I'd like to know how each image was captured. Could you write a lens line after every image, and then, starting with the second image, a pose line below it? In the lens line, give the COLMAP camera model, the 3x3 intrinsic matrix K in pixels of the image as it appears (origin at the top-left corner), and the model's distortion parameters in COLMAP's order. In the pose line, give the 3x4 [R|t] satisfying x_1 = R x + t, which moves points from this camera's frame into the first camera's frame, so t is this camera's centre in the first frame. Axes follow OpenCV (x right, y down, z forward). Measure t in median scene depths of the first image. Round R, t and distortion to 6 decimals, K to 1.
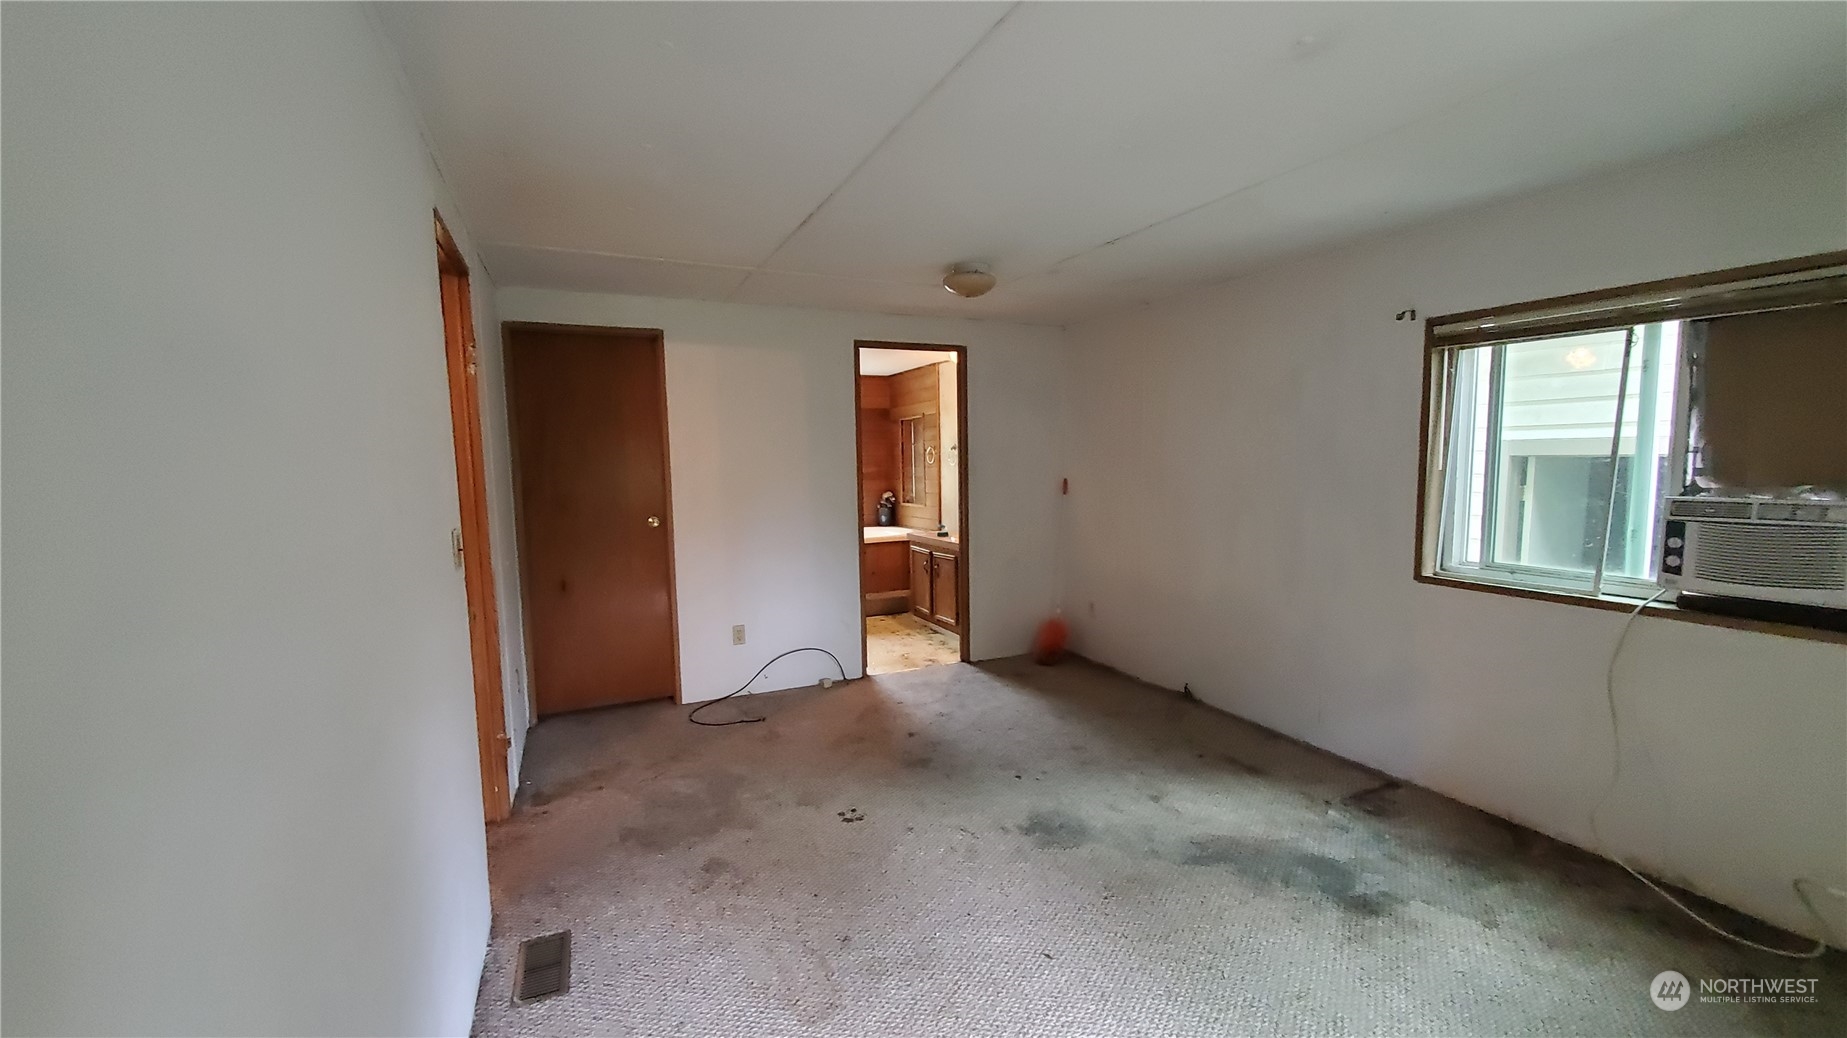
lens RADIAL K [[740.2, 0, 923.8], [0, 740.2, 526.0], [0, 0, 1]] dist [0.005688, -0.003649]
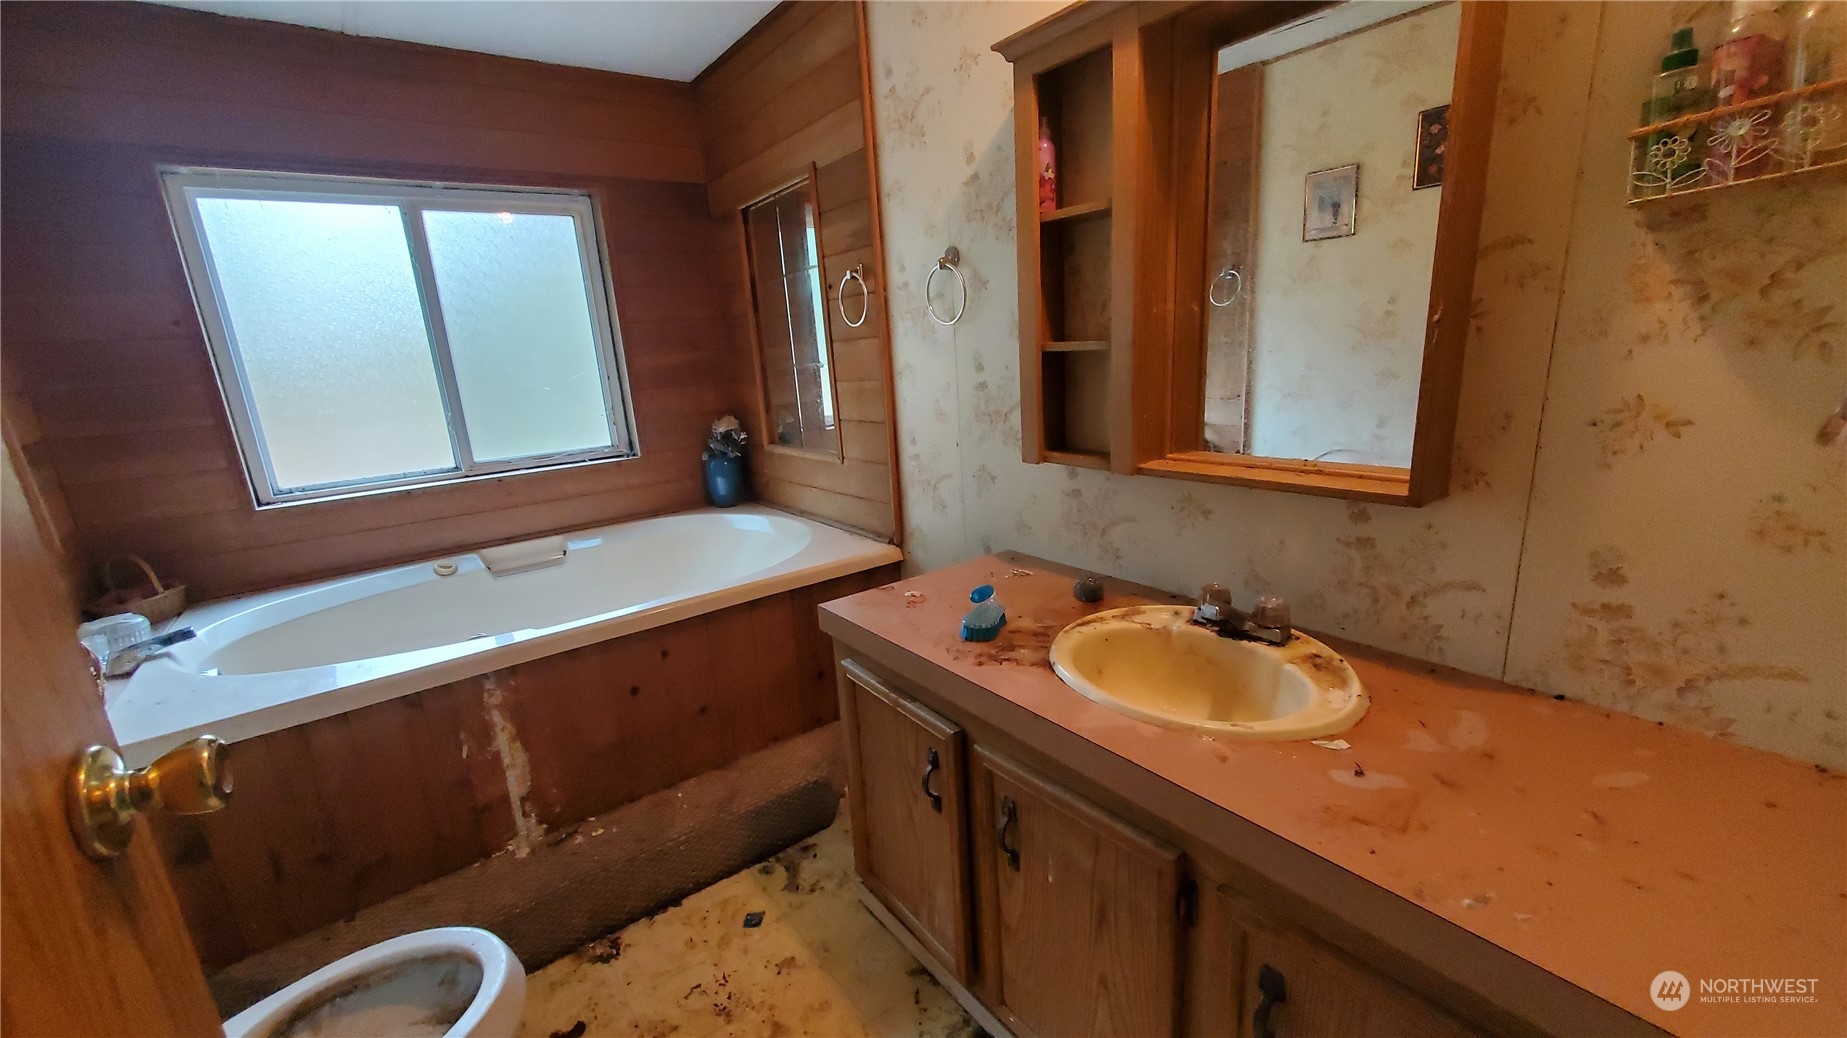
lens RADIAL K [[740.2, 0, 927.0], [0, 740.2, 519.5], [0, 0, 1]] dist [0.005688, -0.003649]
pose [[0.976438, -0.096732, 0.192901, -0.026250], [0.068288, 0.986475, 0.149013, -0.043954], [-0.204706, -0.132329, 0.969837, 0.608390]]
